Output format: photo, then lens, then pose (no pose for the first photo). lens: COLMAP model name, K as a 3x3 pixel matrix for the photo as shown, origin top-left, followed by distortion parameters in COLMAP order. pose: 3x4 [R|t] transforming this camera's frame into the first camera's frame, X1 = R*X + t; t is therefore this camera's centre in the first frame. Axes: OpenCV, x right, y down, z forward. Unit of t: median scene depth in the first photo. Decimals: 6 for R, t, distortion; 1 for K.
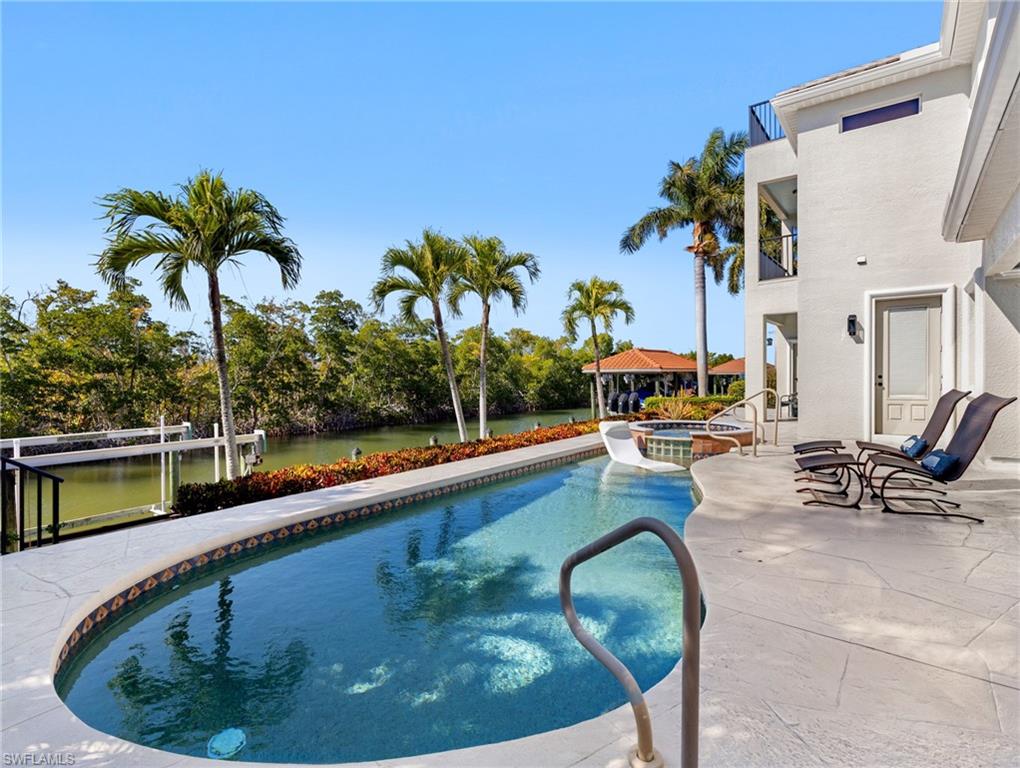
lens RADIAL K [[533.1, 0, 517.5], [0, 533.1, 378.8], [0, 0, 1]] dist [0.016162, 0.003373]
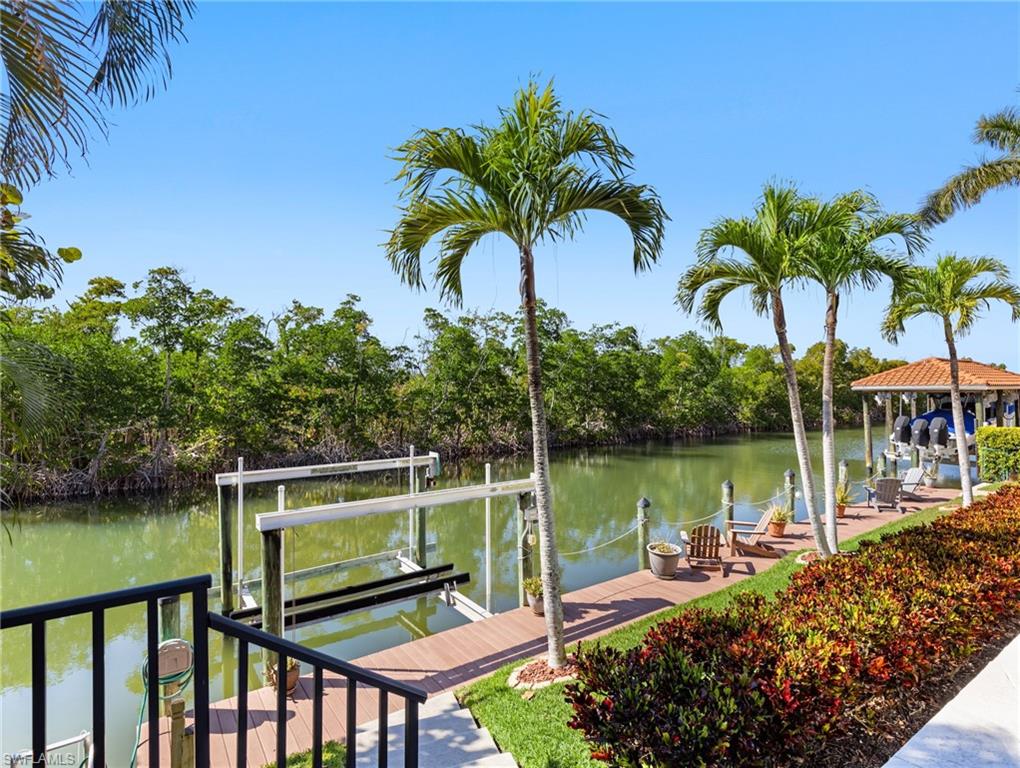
lens RADIAL K [[547.3, 0, 512.1], [0, 547.3, 383.1], [0, 0, 1]] dist [0.033048, 0.000534]
pose [[0.951501, 0.003552, -0.307625, -0.103892], [-0.008076, 0.999877, -0.013435, -0.007205], [0.307540, 0.015268, 0.951413, 0.097724]]
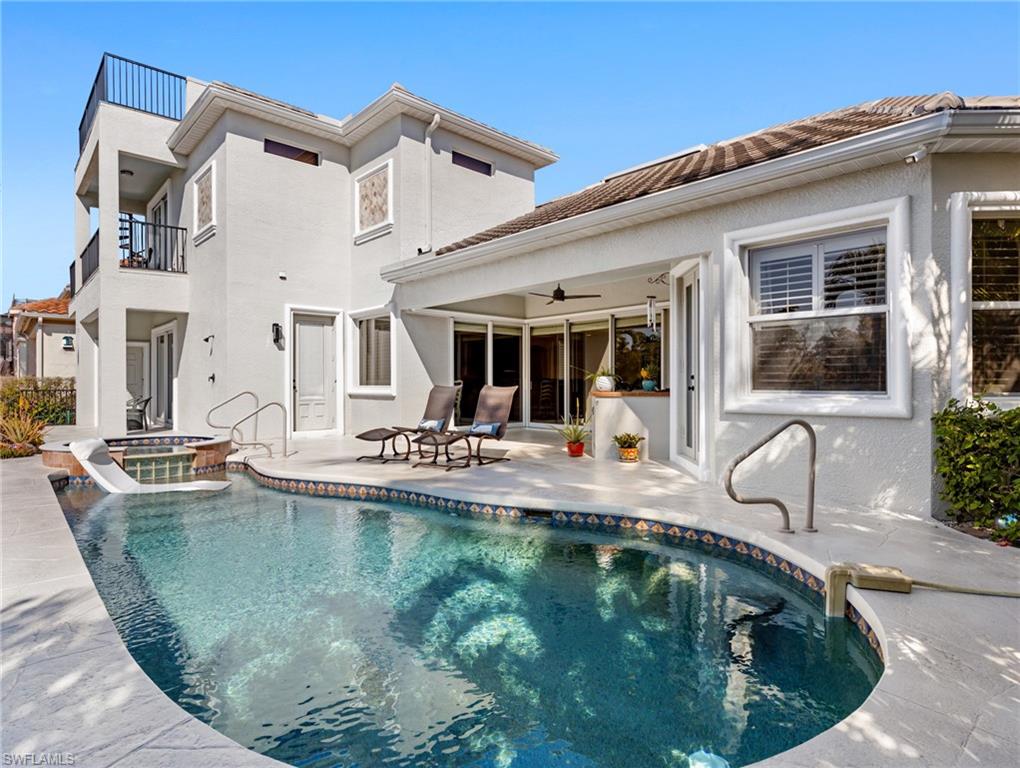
lens RADIAL K [[575.6, 0, 516.7], [0, 575.6, 387.1], [0, 0, 1]] dist [0.003263, 0.000396]
pose [[0.197028, 0.000402, 0.980398, -0.538140], [0.006131, 0.999980, -0.001642, 0.017997], [-0.980379, 0.006335, 0.197022, 0.367711]]
